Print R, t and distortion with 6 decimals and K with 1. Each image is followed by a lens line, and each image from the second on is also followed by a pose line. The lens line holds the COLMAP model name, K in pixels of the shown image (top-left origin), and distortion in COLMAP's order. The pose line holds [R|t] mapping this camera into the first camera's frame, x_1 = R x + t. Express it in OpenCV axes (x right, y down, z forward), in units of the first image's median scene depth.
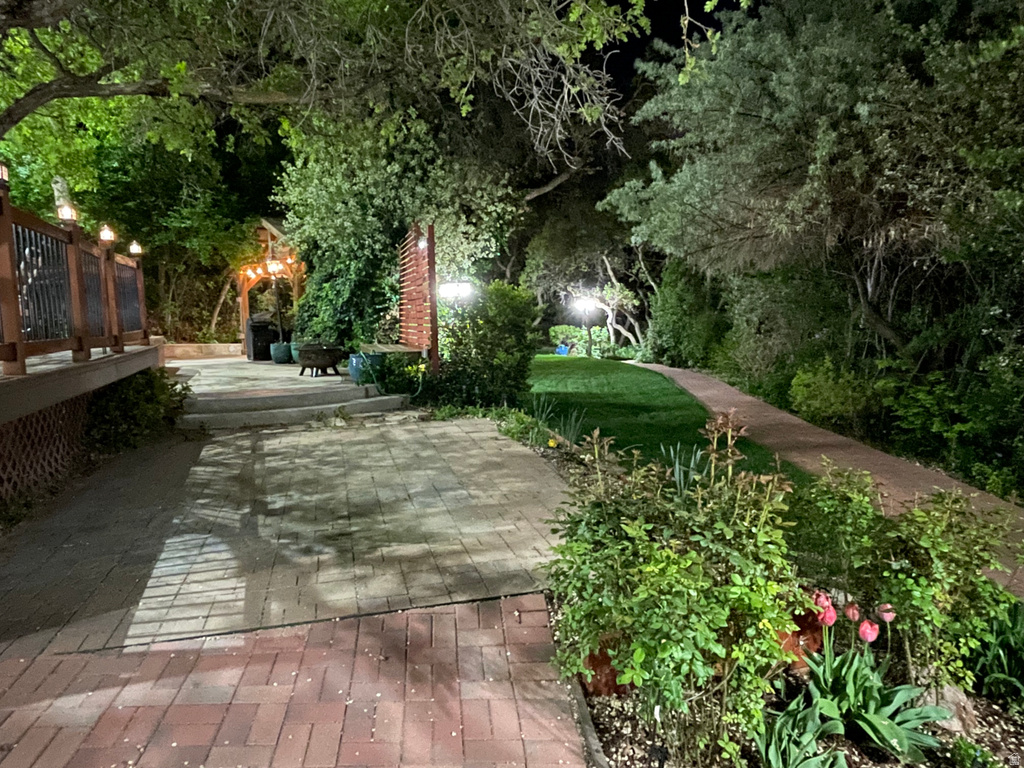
lens RADIAL K [[712.1, 0, 512.0], [0, 712.1, 384.0], [0, 0, 1]] dist [-0.002354, -0.000077]
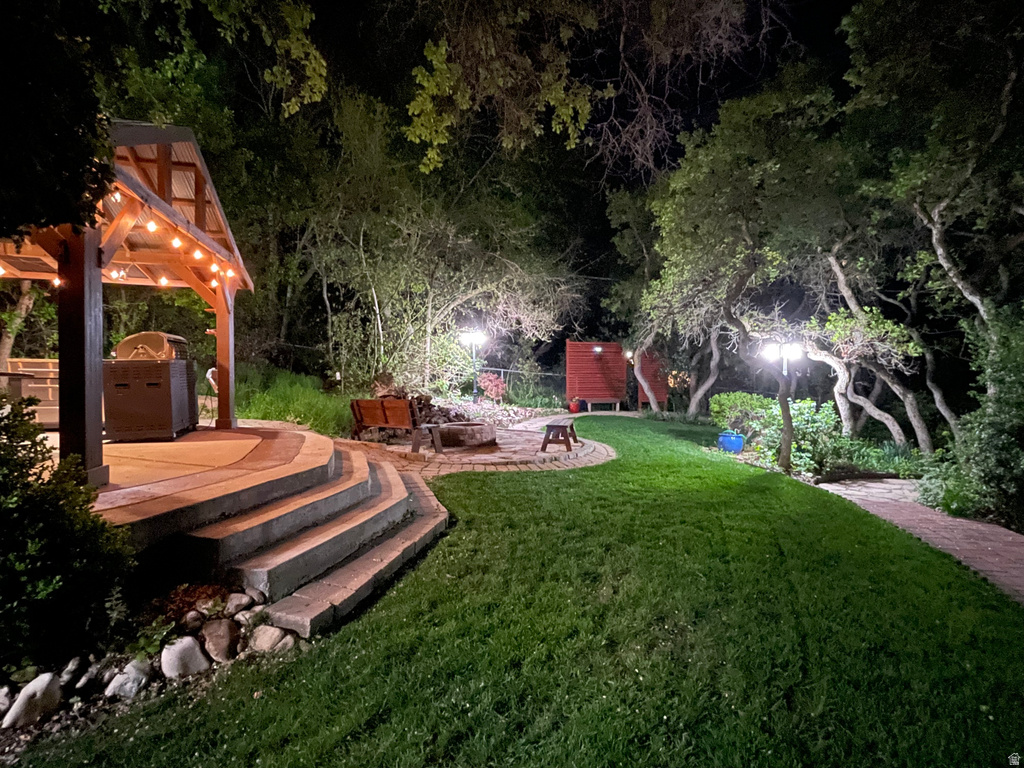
lens RADIAL K [[509.8, 0, 512.0], [0, 509.8, 384.0], [0, 0, 1]] dist [-0.000962, -0.000143]
pose [[0.907236, 0.038474, -0.418859, 0.080531], [-0.068873, 0.995956, -0.057696, -0.056882], [0.414946, 0.081192, 0.906216, 0.600255]]
